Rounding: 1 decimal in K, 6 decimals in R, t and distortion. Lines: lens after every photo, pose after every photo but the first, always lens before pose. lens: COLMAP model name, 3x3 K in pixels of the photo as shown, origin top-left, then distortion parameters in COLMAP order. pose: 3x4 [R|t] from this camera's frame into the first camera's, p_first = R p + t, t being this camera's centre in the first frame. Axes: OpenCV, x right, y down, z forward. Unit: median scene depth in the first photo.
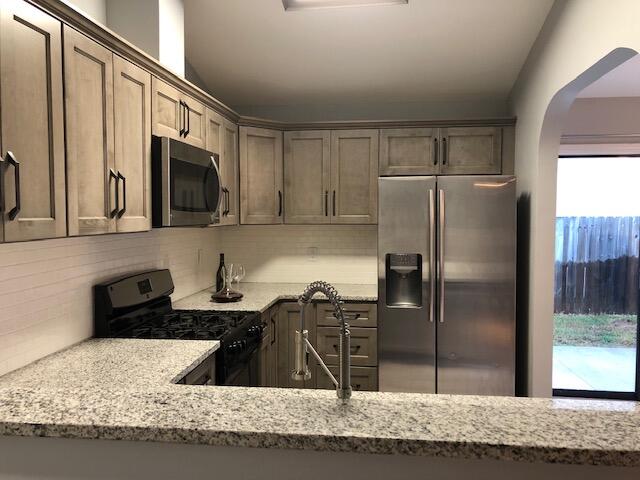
lens RADIAL K [[526.8, 0, 320.0], [0, 526.8, 240.0], [0, 0, 1]] dist [0.027564, -0.032067]
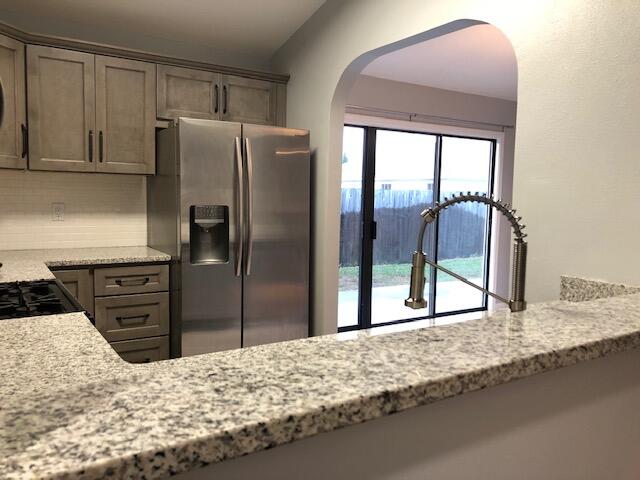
lens RADIAL K [[526.8, 0, 320.0], [0, 526.8, 240.0], [0, 0, 1]] dist [0.027564, -0.032067]
pose [[0.767232, -0.035506, 0.640386, -0.268750], [0.006900, 0.998866, 0.047115, 0.042278], [-0.641332, -0.031730, 0.766607, 0.171038]]
